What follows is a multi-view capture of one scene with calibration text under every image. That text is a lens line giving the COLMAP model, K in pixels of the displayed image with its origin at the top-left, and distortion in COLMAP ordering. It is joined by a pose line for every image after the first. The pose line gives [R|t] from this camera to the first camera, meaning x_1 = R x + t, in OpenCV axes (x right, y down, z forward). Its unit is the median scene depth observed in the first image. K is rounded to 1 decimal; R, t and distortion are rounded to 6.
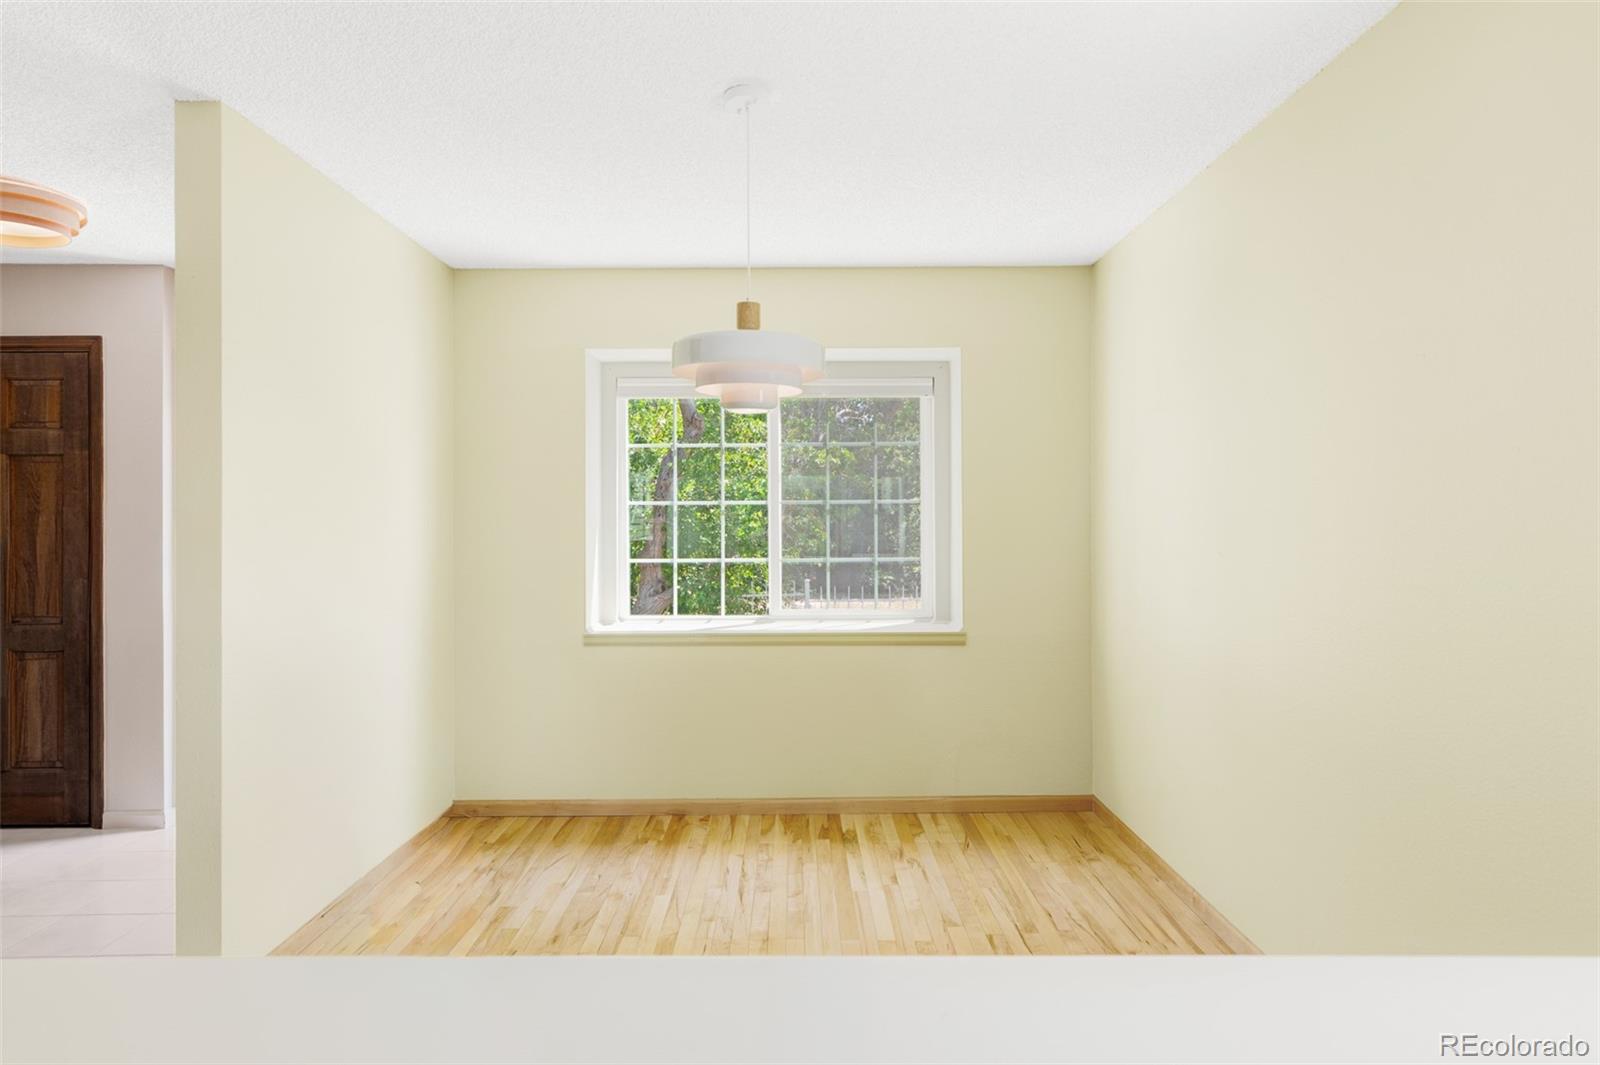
lens RADIAL K [[944.6, 0, 803.8], [0, 944.6, 527.9], [0, 0, 1]] dist [-0.000202, -0.000255]
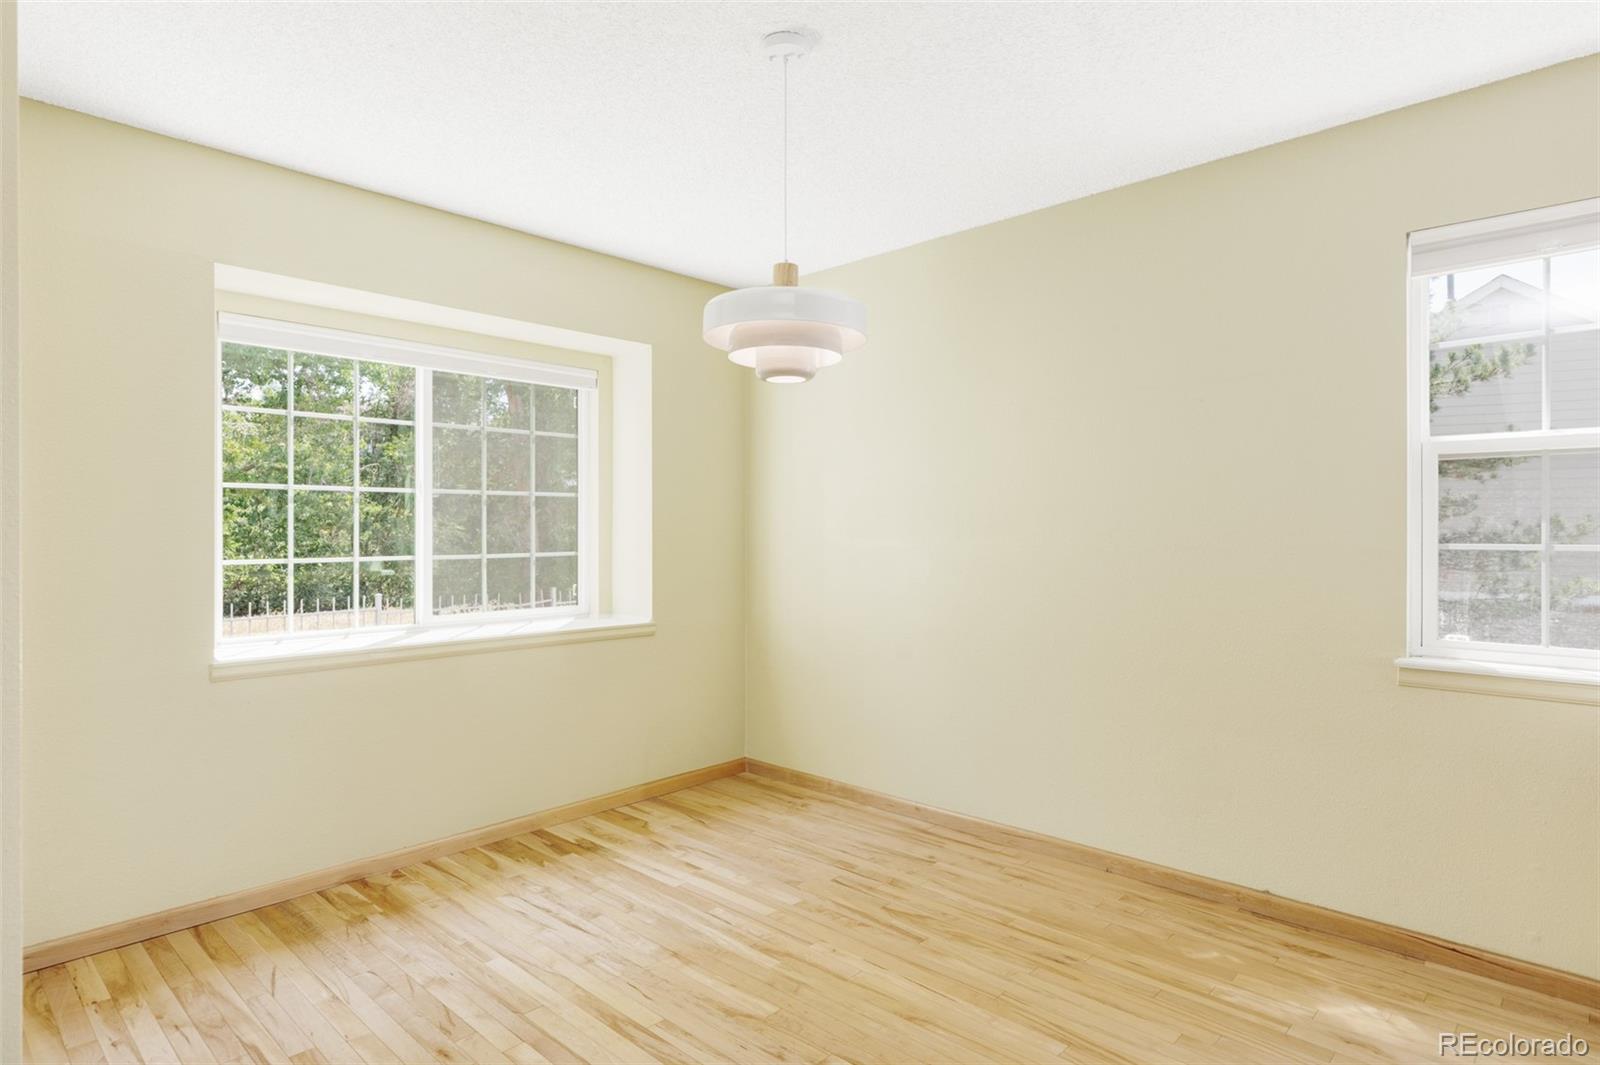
lens RADIAL K [[874.8, 0, 803.0], [0, 874.8, 540.4], [0, 0, 1]] dist [0.000701, 0.001594]
pose [[0.688105, -0.006350, 0.725584, -0.433787], [0.009538, 0.999954, -0.000294, 0.025508], [-0.725549, 0.007123, 0.688134, 0.241732]]
